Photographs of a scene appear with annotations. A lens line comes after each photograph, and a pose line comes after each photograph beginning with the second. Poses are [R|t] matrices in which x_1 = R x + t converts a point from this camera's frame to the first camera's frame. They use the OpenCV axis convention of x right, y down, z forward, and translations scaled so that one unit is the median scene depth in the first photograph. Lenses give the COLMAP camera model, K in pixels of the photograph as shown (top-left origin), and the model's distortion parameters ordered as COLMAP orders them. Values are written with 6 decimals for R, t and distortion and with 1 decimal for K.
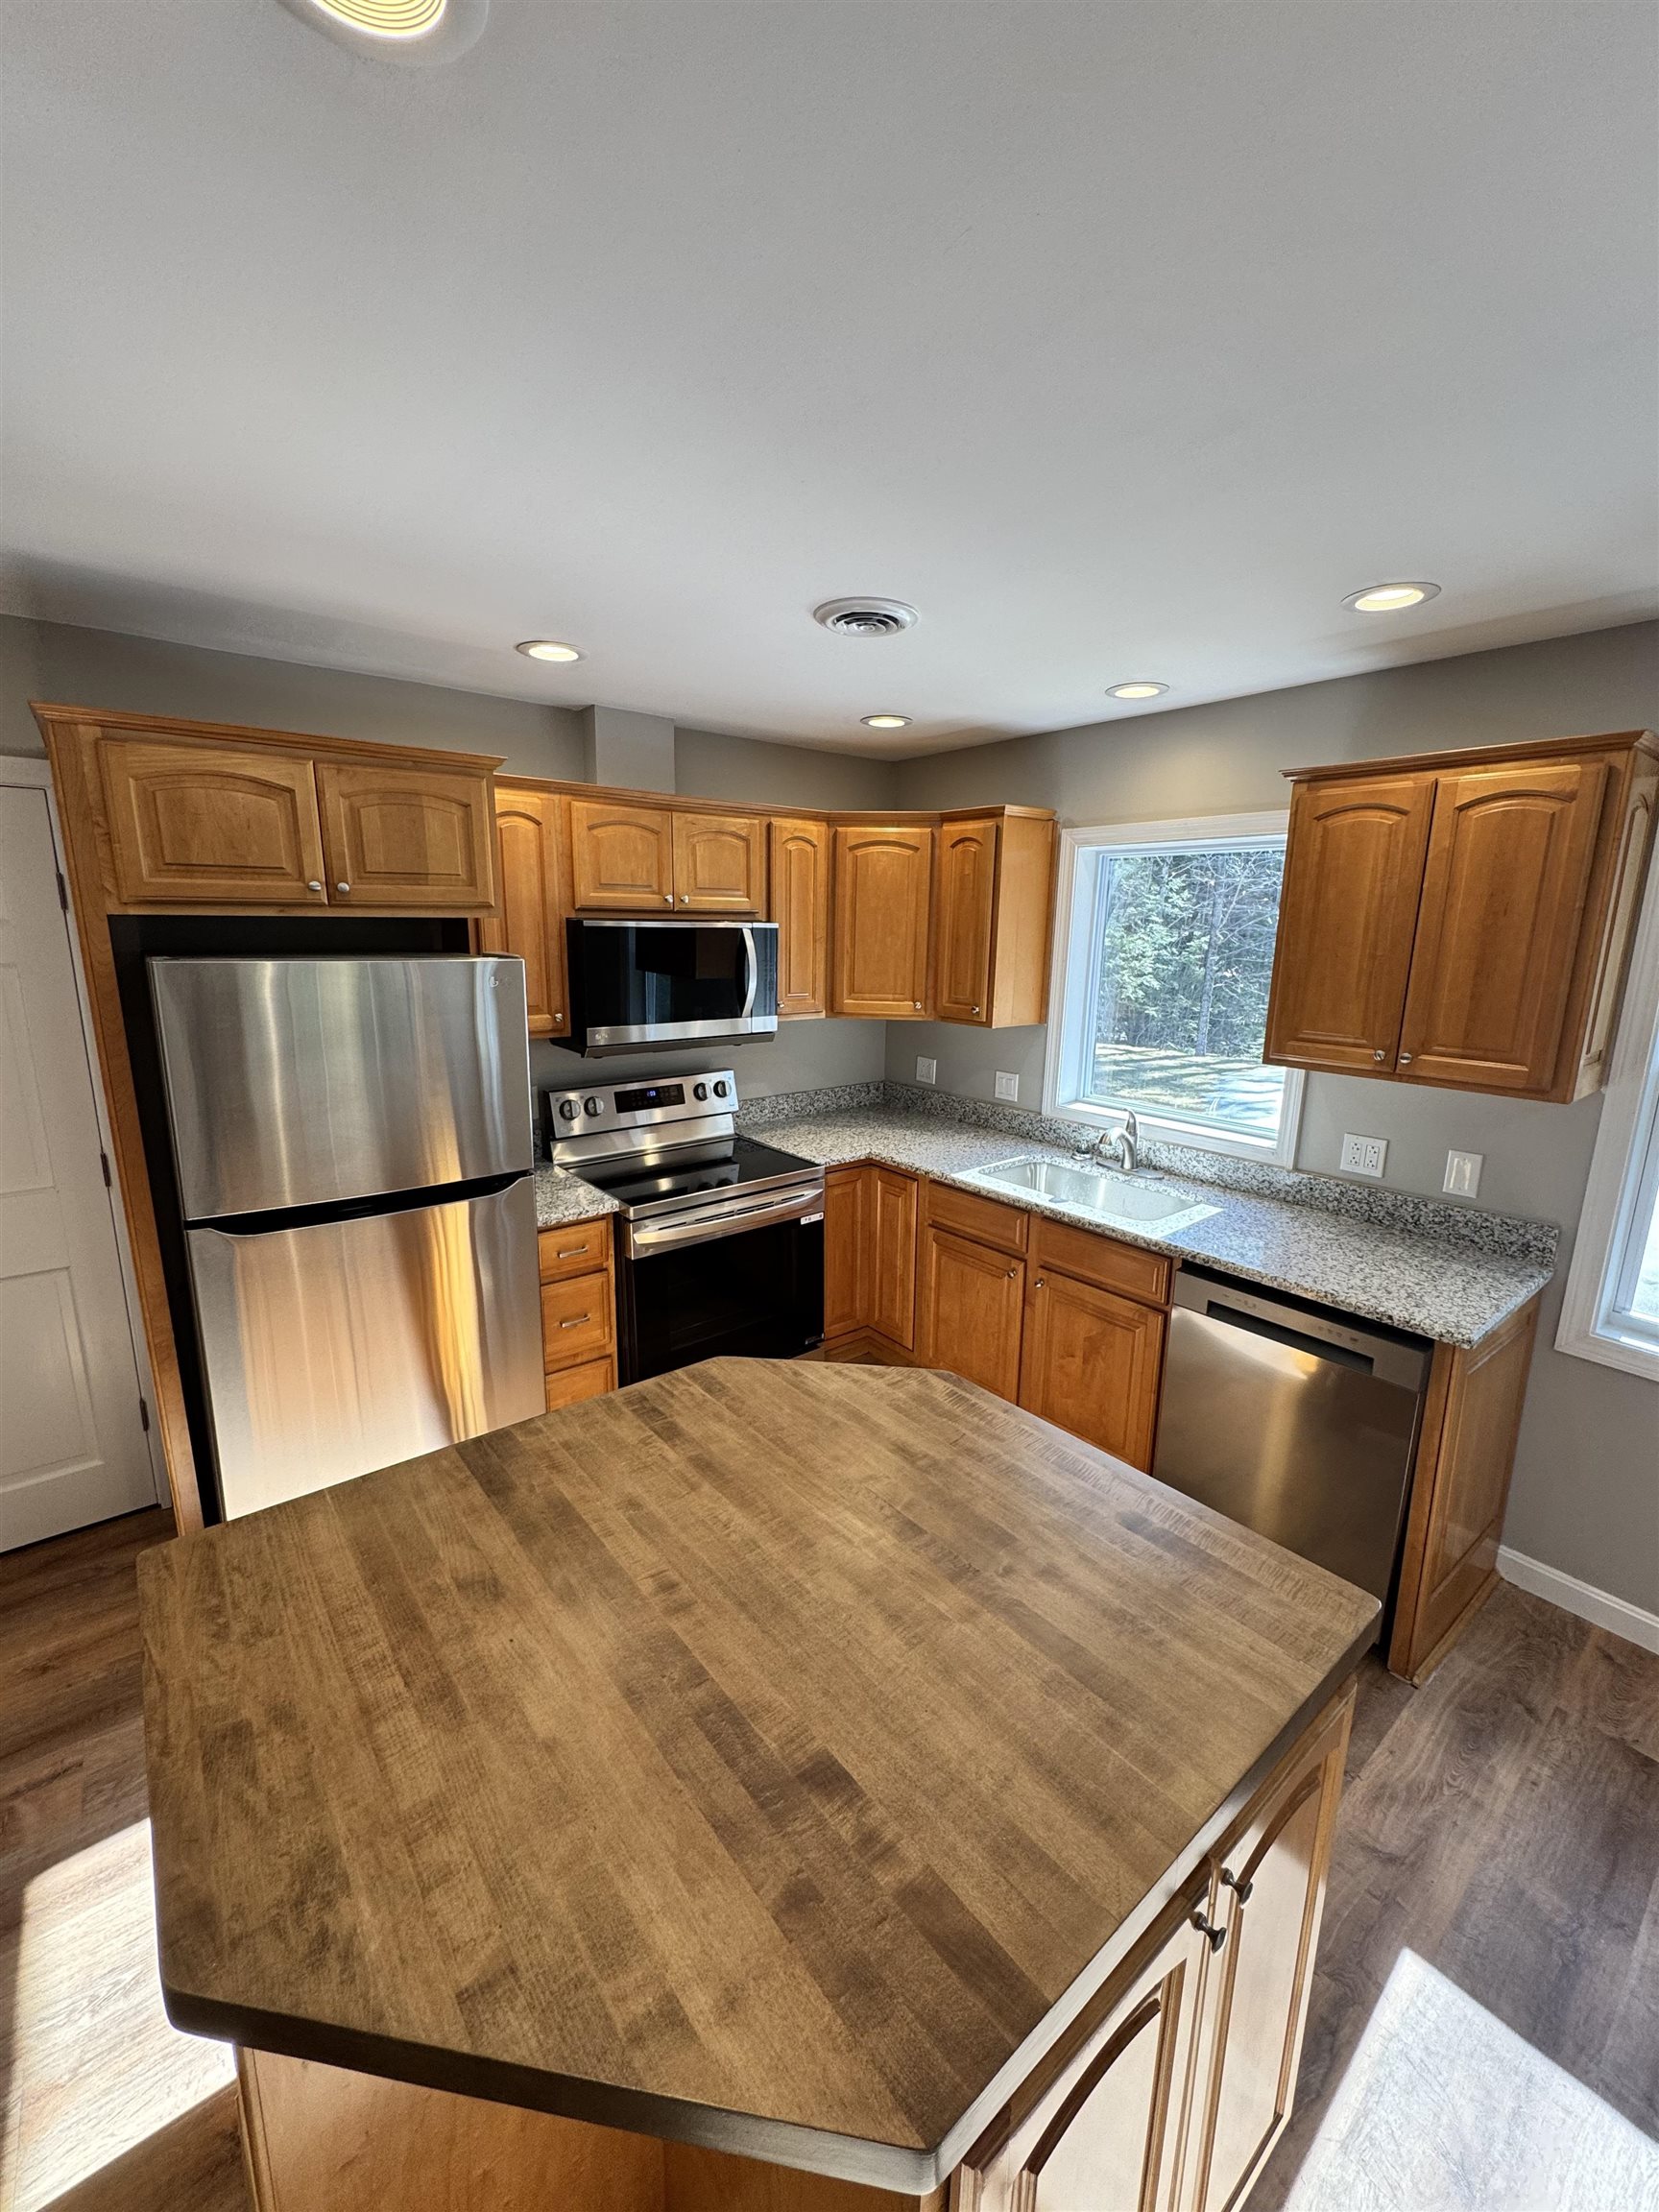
lens RADIAL K [[880.0, 0, 830.7], [0, 880.0, 1102.7], [0, 0, 1]] dist [-0.004617, 0.000549]
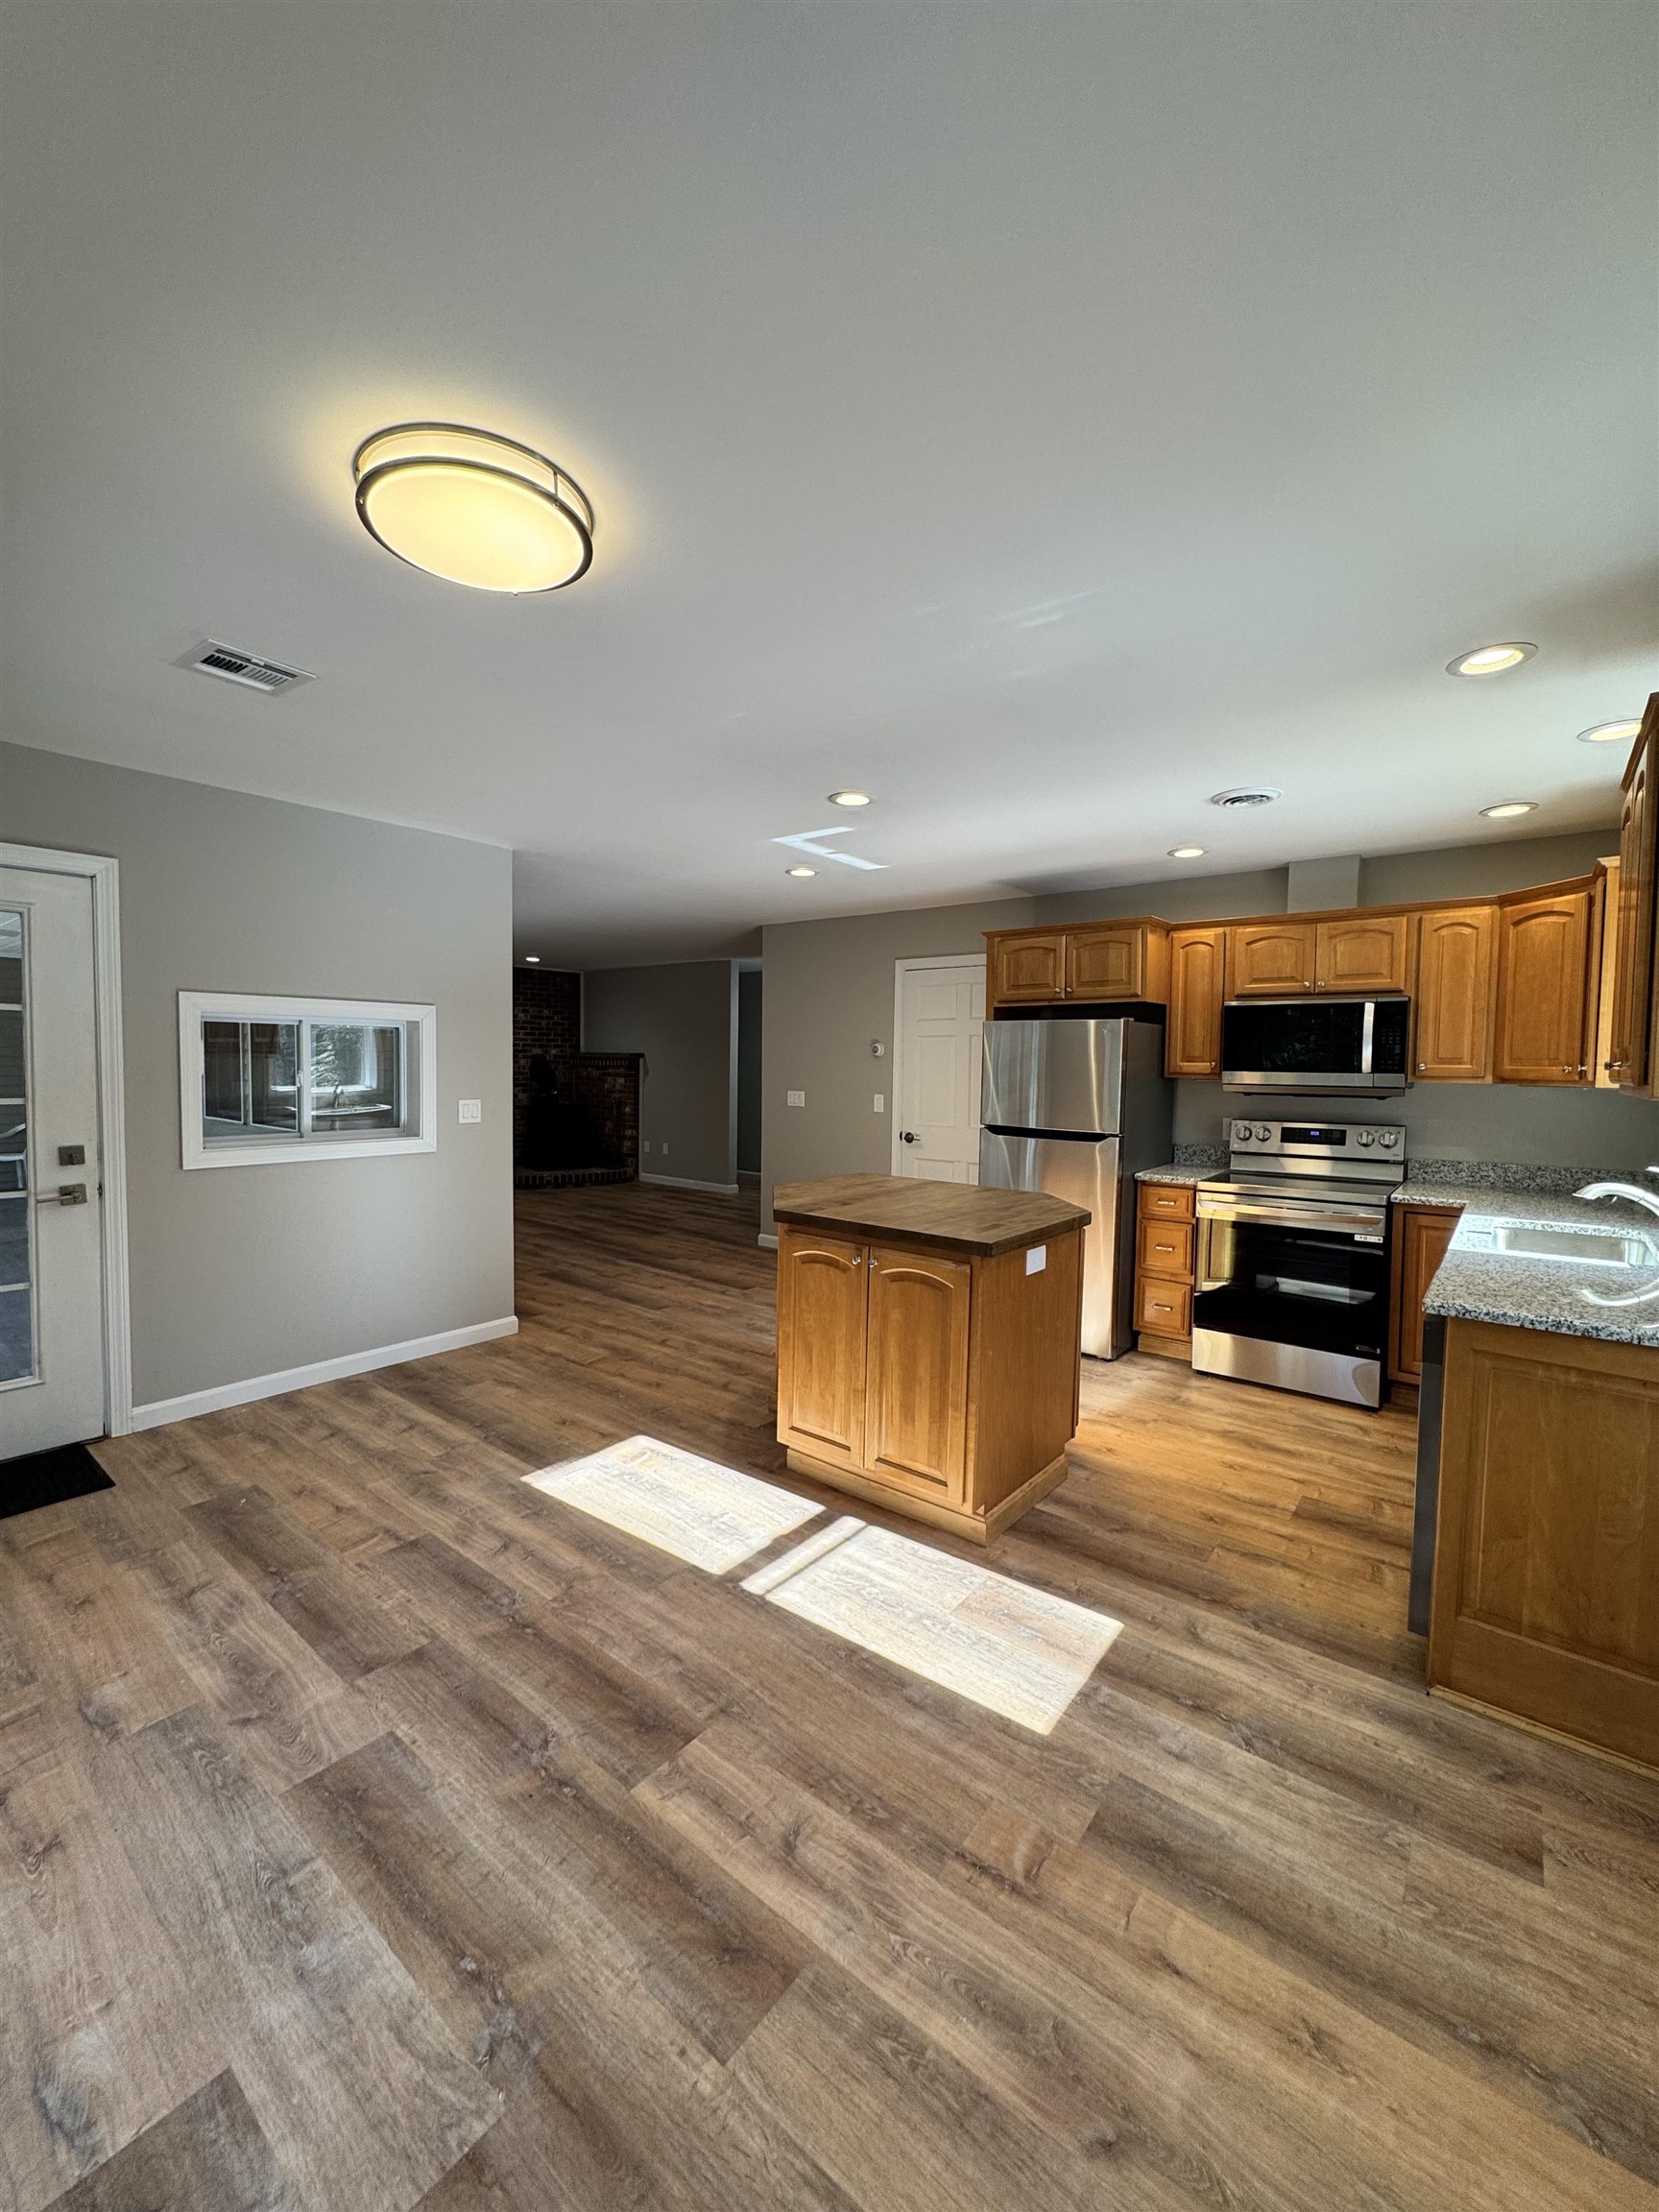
lens RADIAL K [[880.0, 0, 830.7], [0, 880.0, 1102.7], [0, 0, 1]] dist [-0.004617, 0.000549]
pose [[0.217439, 0.031805, -0.975556, 1.056804], [-0.205465, 0.978566, -0.013893, 0.129163], [0.954204, 0.203464, 0.219313, 0.019150]]
